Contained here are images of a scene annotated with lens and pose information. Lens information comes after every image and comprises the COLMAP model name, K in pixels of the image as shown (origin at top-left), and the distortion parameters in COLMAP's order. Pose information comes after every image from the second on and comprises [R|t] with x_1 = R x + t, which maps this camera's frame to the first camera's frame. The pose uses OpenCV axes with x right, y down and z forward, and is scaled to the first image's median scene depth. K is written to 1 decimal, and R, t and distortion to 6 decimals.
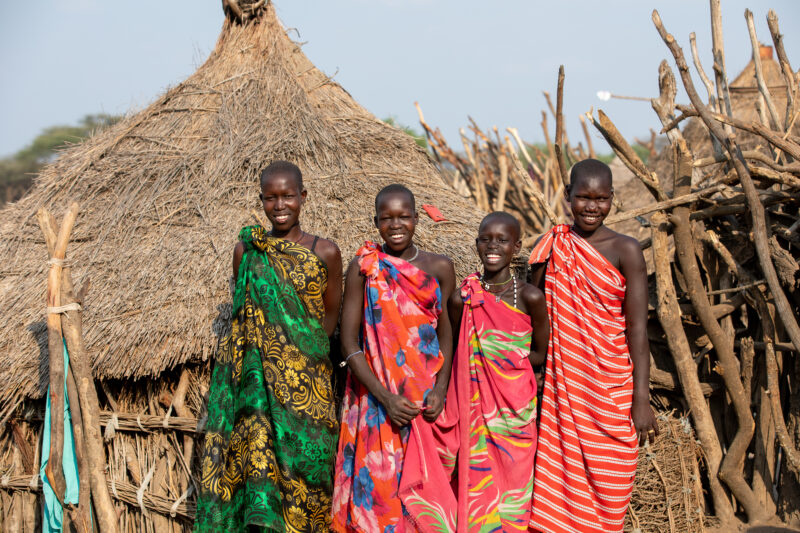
lens RADIAL K [[2023.0, 0, 400.0], [0, 2023.0, 266.5], [0, 0, 1]] dist [-0.066130, -0.795720]
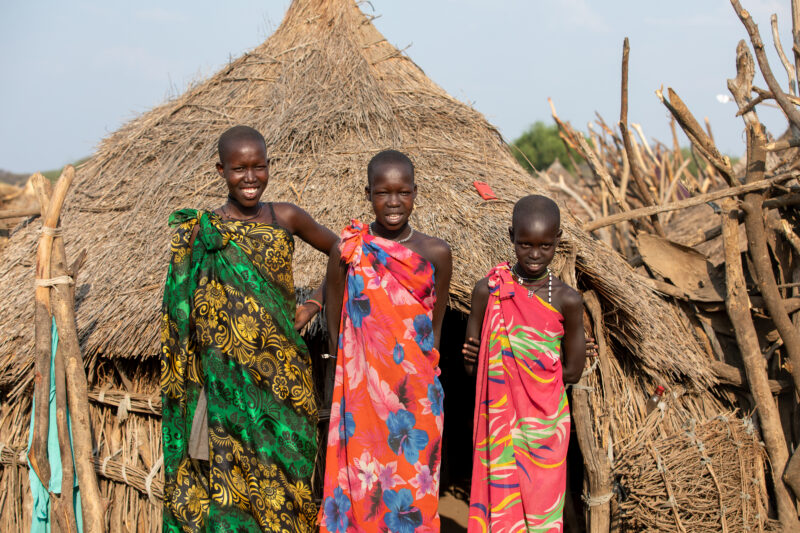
lens RADIAL K [[1652.0, 0, 400.0], [0, 1652.0, 266.5], [0, 0, 1]] dist [-0.297166, 0.378085]
pose [[0.993854, 0.033269, -0.105585, 0.056376], [-0.031757, 0.999368, 0.015968, -0.002377], [0.106050, -0.012517, 0.994282, 0.225293]]
